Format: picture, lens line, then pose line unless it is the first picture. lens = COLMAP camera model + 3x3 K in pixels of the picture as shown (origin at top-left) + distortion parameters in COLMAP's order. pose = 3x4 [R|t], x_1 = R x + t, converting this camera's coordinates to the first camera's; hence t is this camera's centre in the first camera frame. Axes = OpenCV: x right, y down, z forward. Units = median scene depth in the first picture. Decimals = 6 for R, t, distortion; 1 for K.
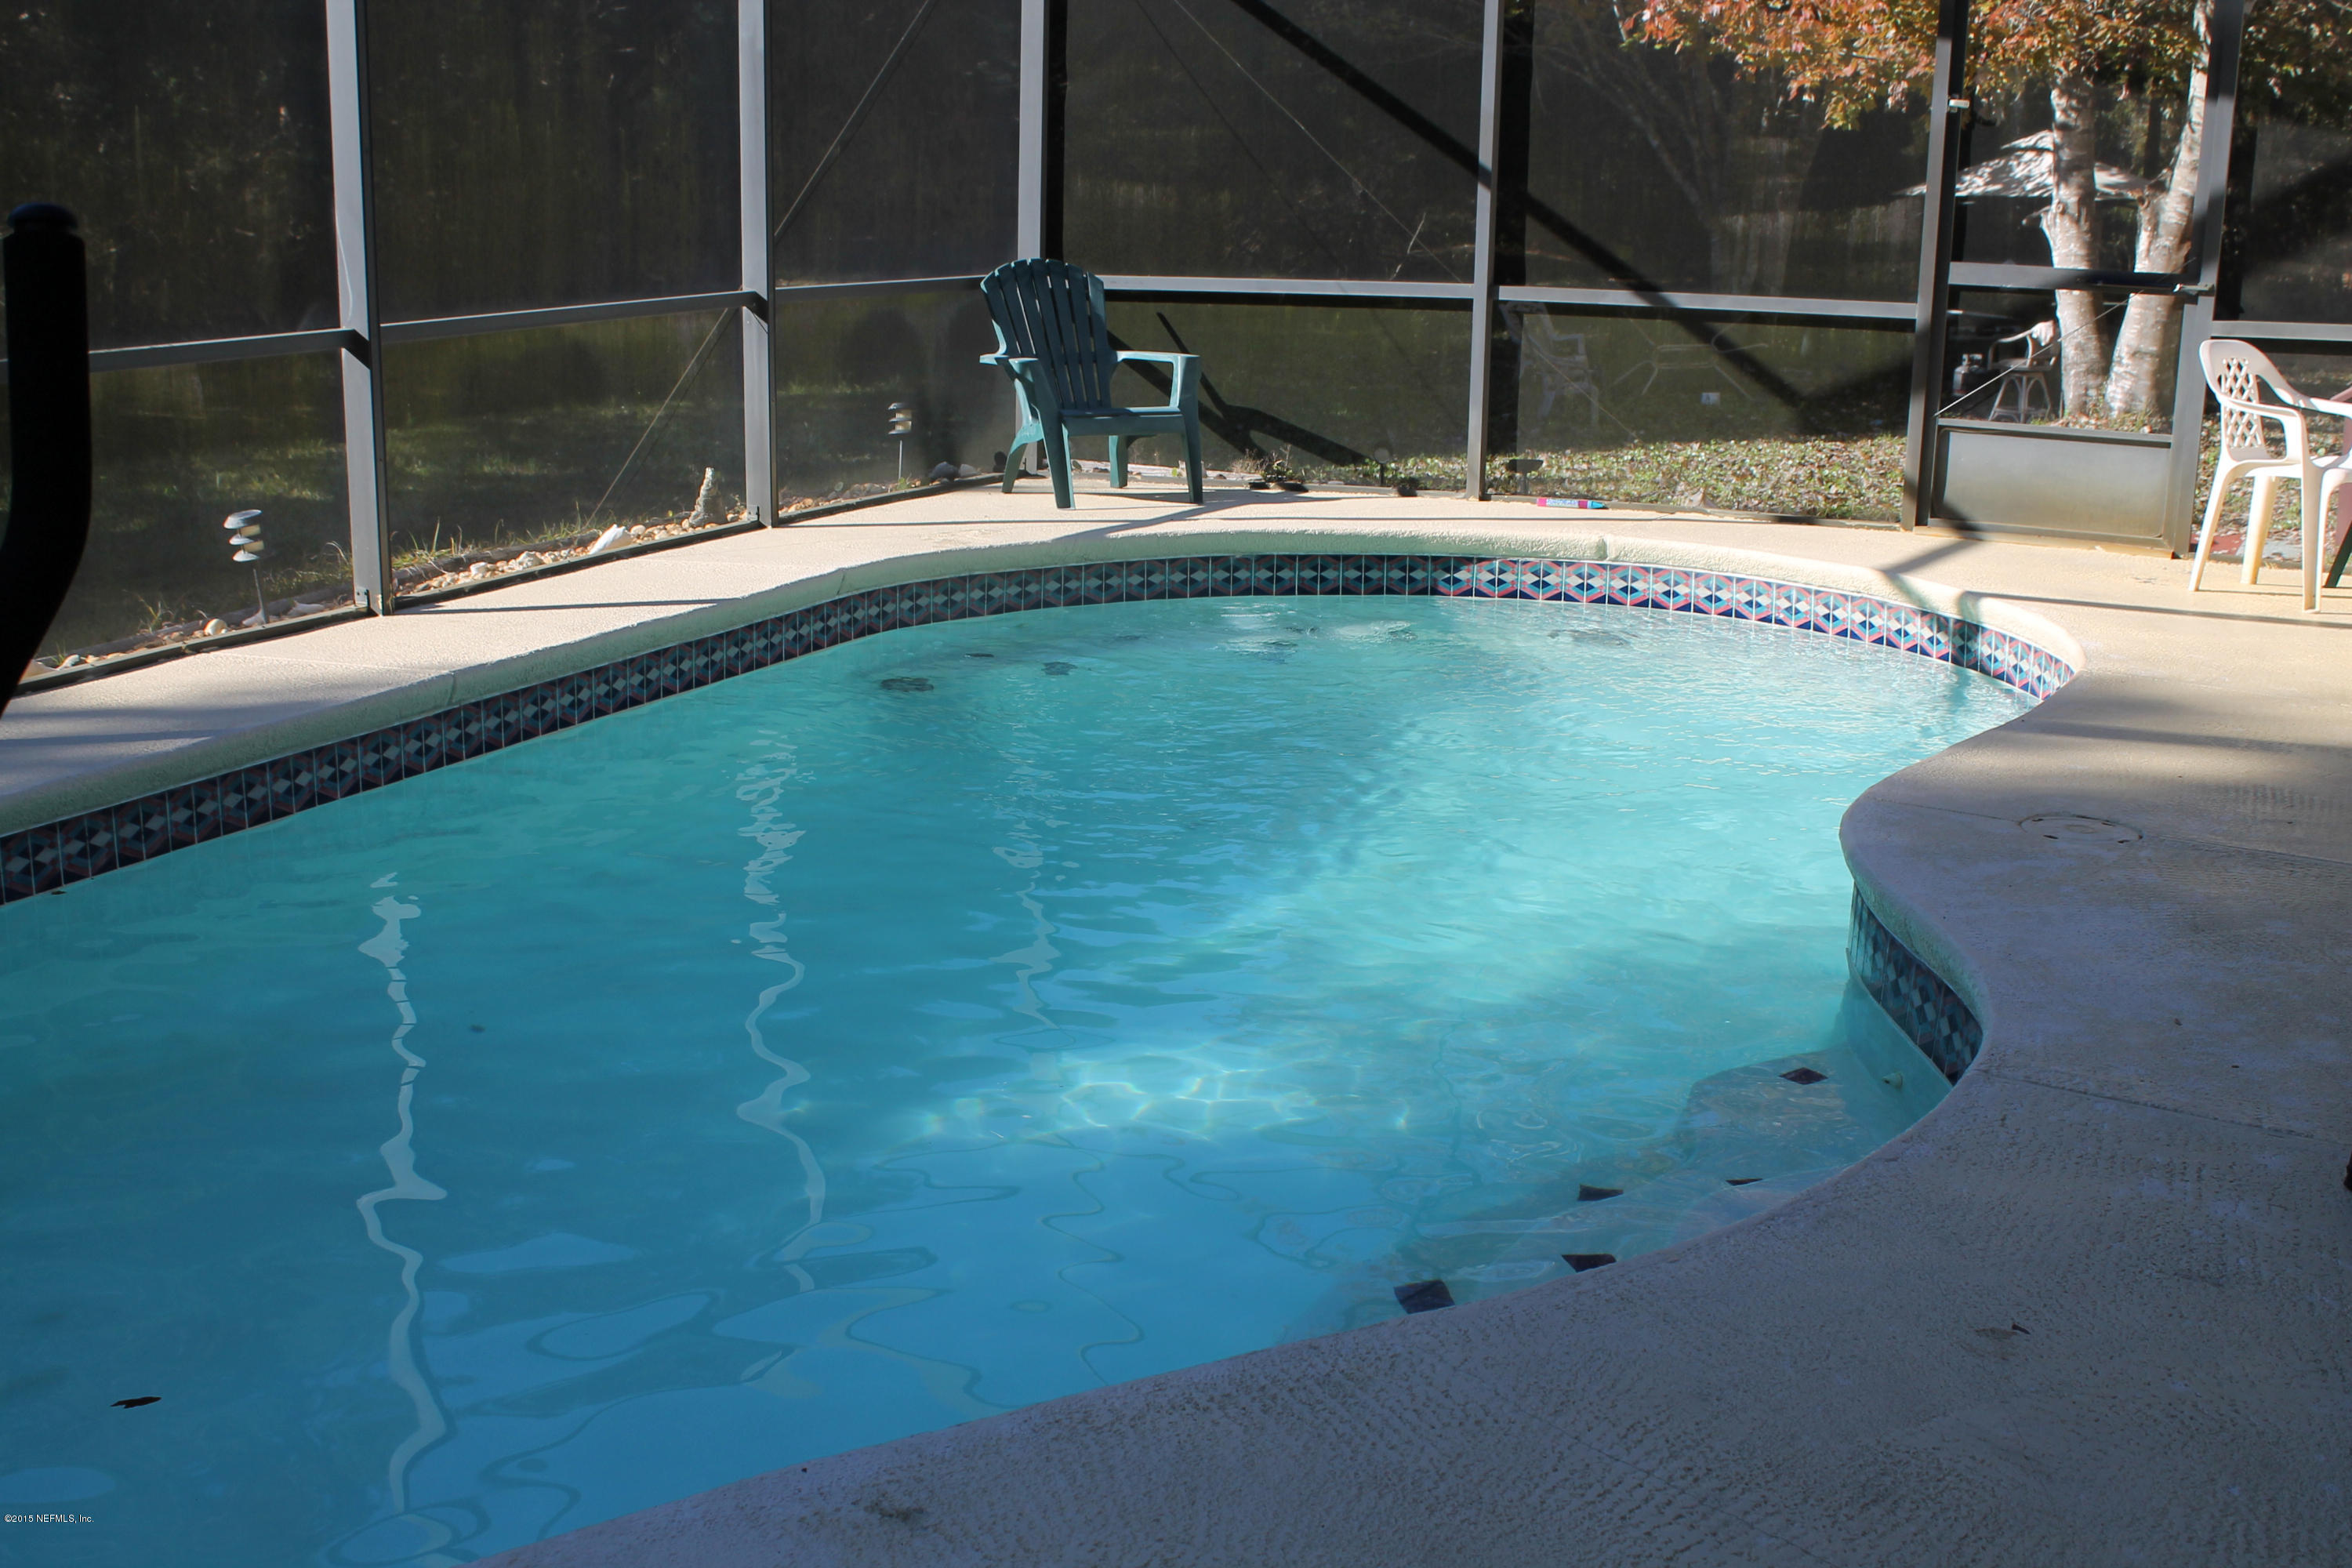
lens RADIAL K [[2744.6, 0, 1176.0], [0, 2744.6, 784.0], [0, 0, 1]] dist [0.000873, -0.002759]
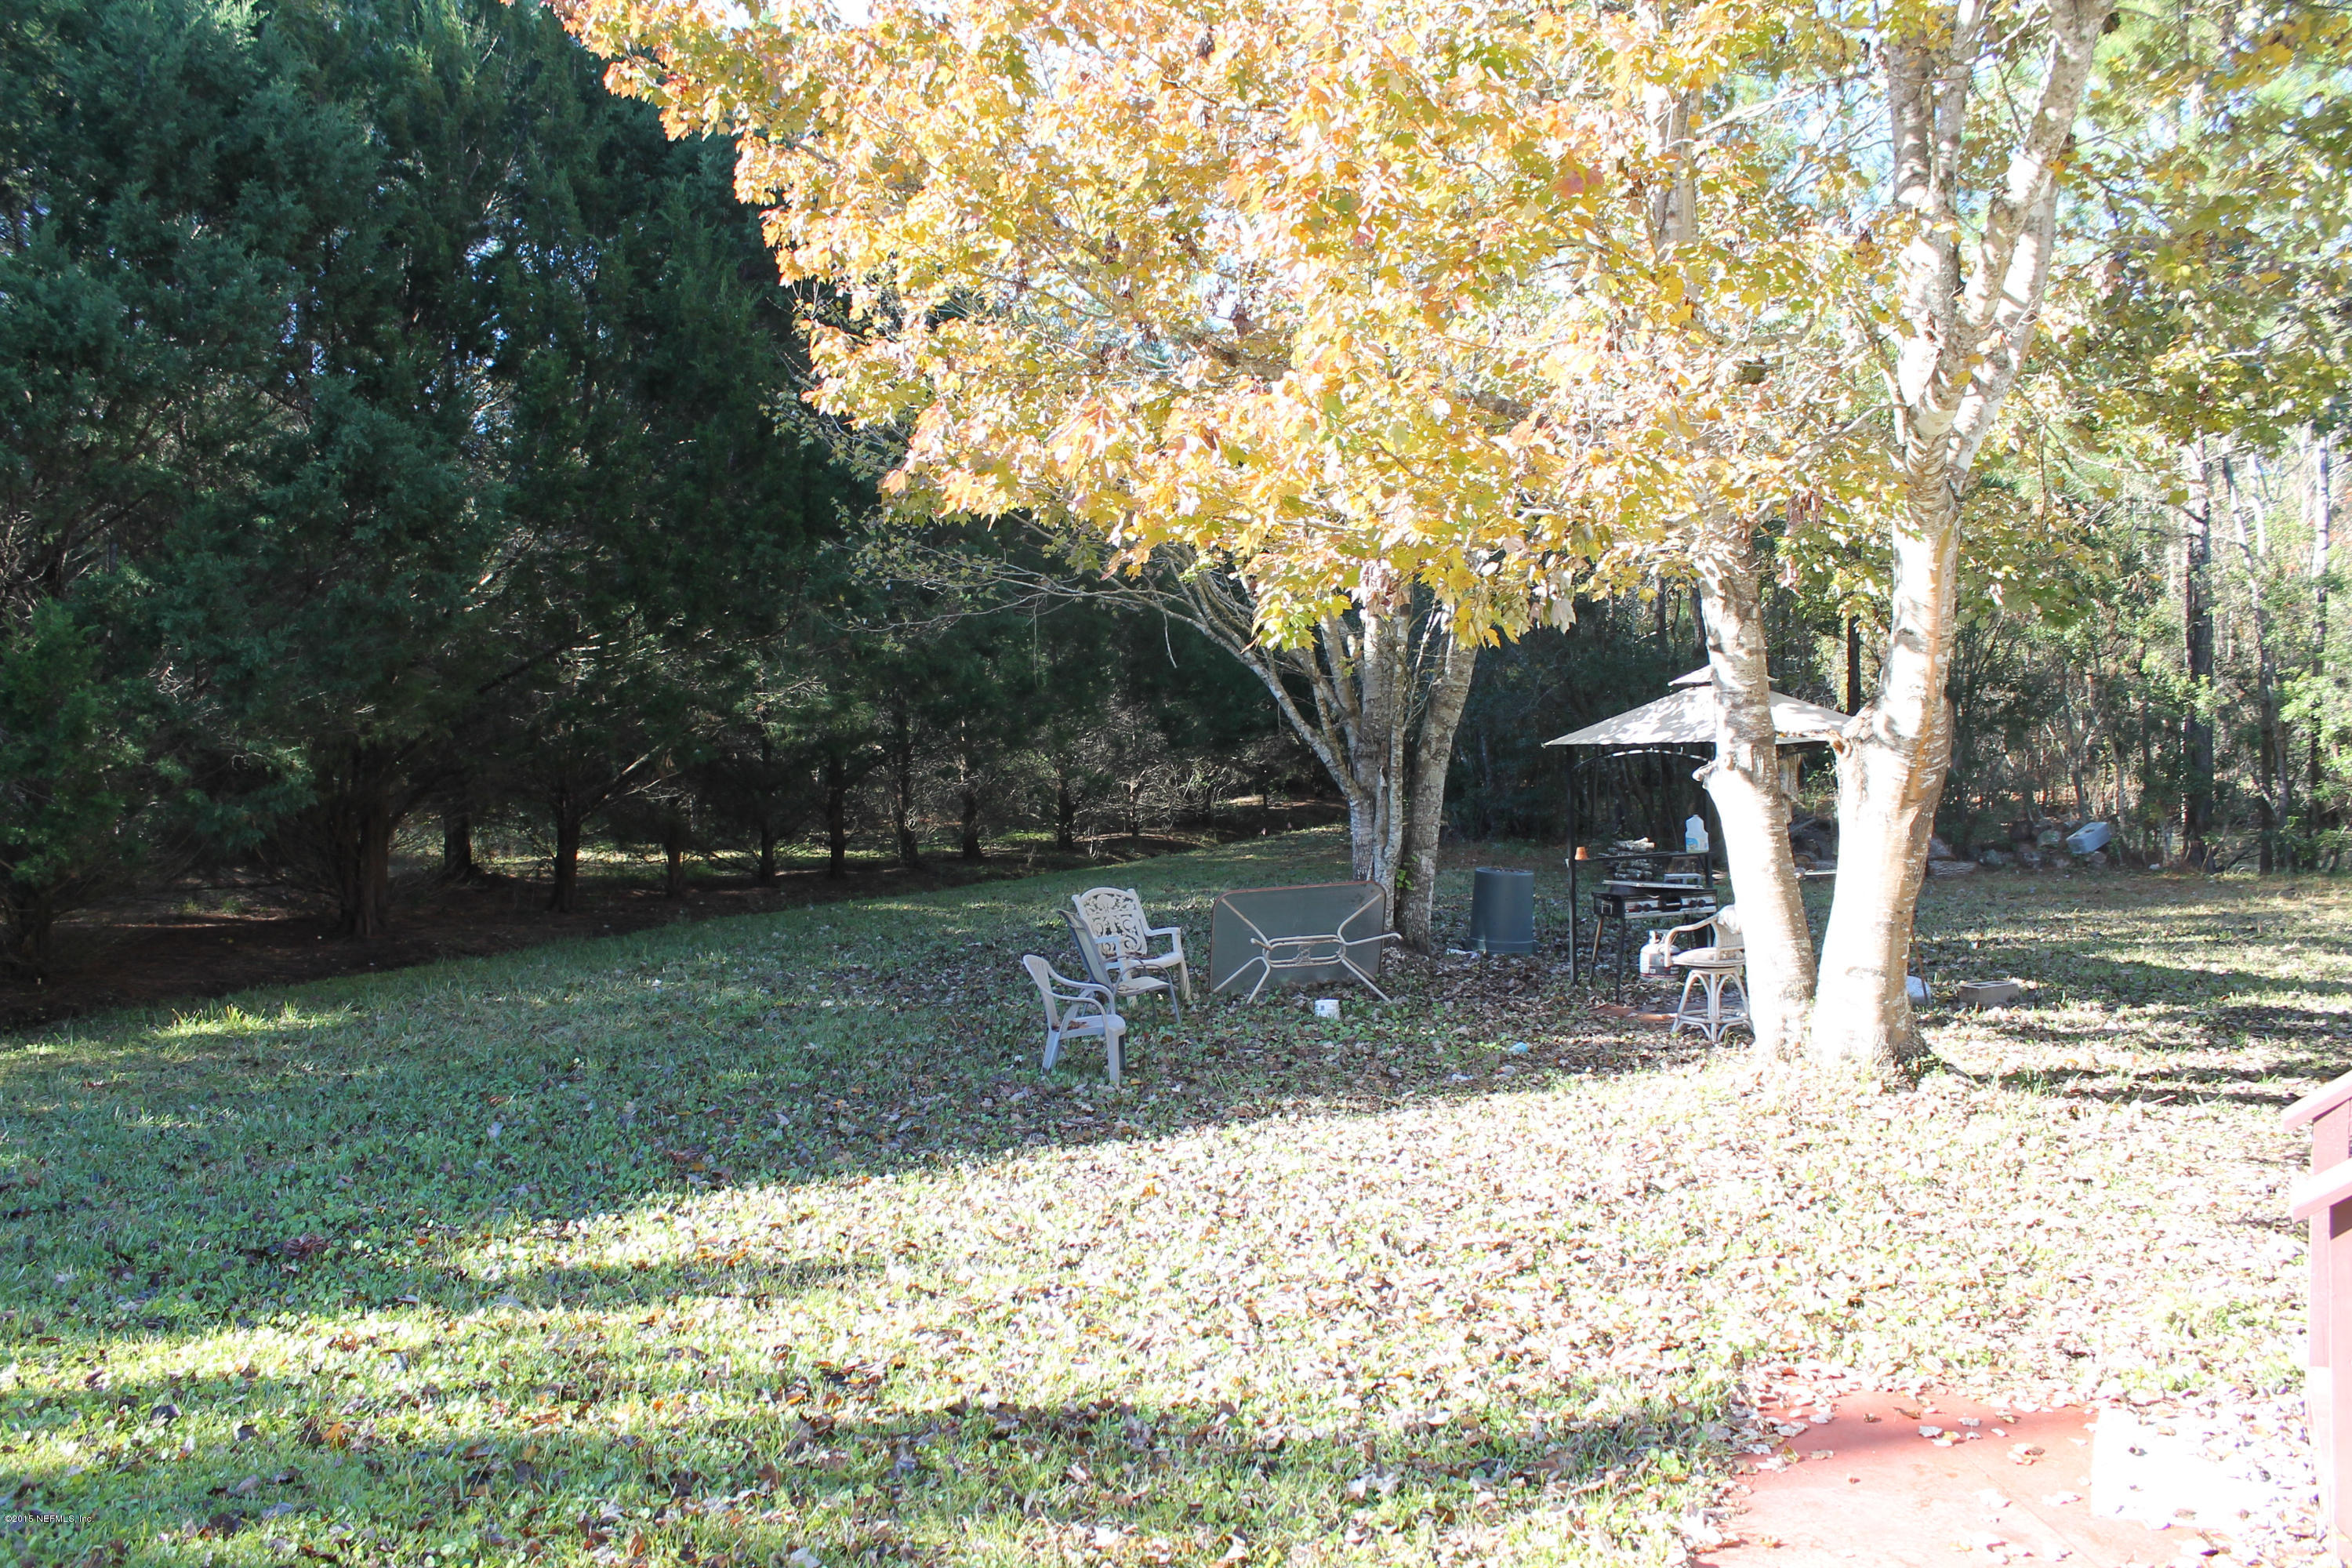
lens RADIAL K [[1973.2, 0, 1174.8], [0, 1973.2, 810.1], [0, 0, 1]] dist [-0.143139, 0.139273]
pose [[0.999423, -0.033809, -0.003175, 0.161447], [0.032664, 0.982700, -0.182301, -0.098403], [0.009284, 0.182092, 0.983238, 0.453726]]
